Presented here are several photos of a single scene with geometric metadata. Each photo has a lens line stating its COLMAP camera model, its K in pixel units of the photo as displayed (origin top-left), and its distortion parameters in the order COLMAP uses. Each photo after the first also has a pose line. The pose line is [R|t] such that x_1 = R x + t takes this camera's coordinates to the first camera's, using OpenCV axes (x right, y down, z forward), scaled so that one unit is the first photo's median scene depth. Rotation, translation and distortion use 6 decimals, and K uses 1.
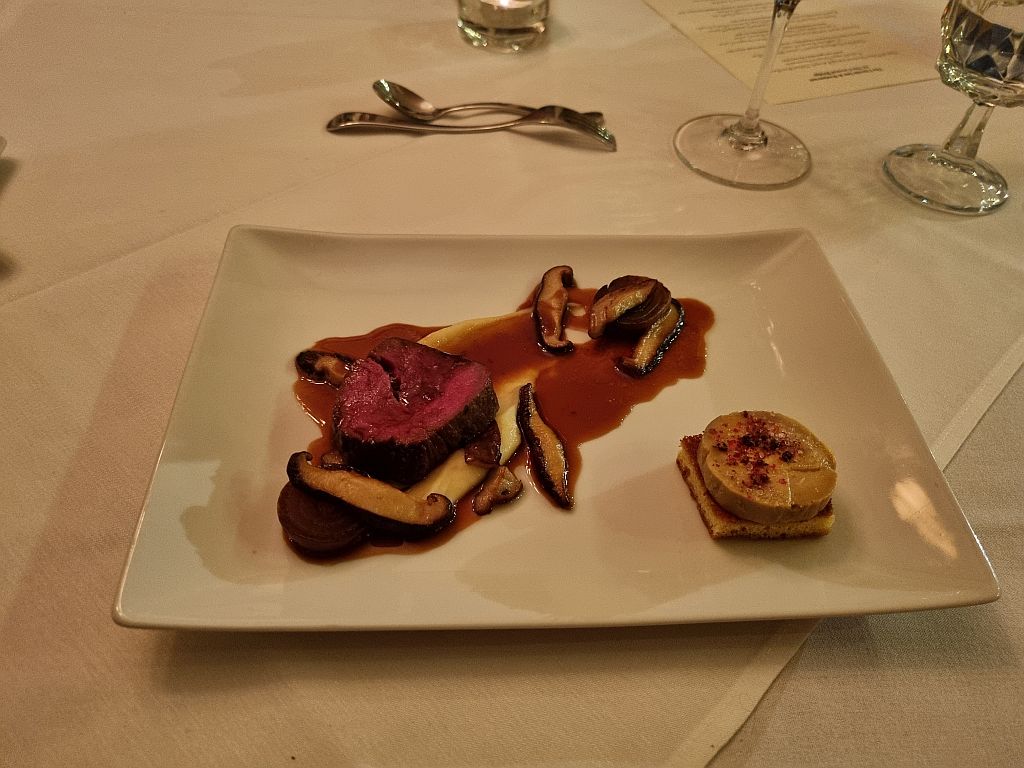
lens RADIAL K [[786.5, 0, 512.0], [0, 786.5, 384.0], [0, 0, 1]] dist [0.023052, -0.004909]
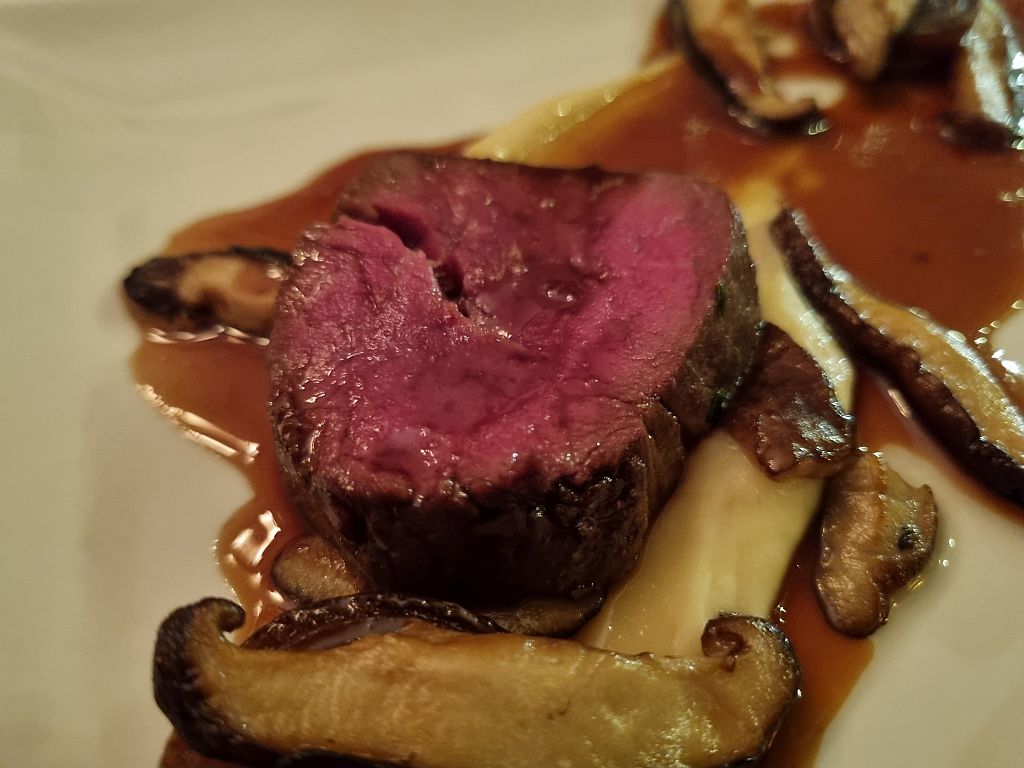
lens RADIAL K [[876.0, 0, 512.0], [0, 876.0, 384.0], [0, 0, 1]] dist [-0.013076, -0.004572]
pose [[0.970946, -0.228631, 0.070647, -0.165497], [0.222413, 0.971144, 0.086094, 0.017113], [-0.088292, -0.067880, 0.993779, 0.686531]]
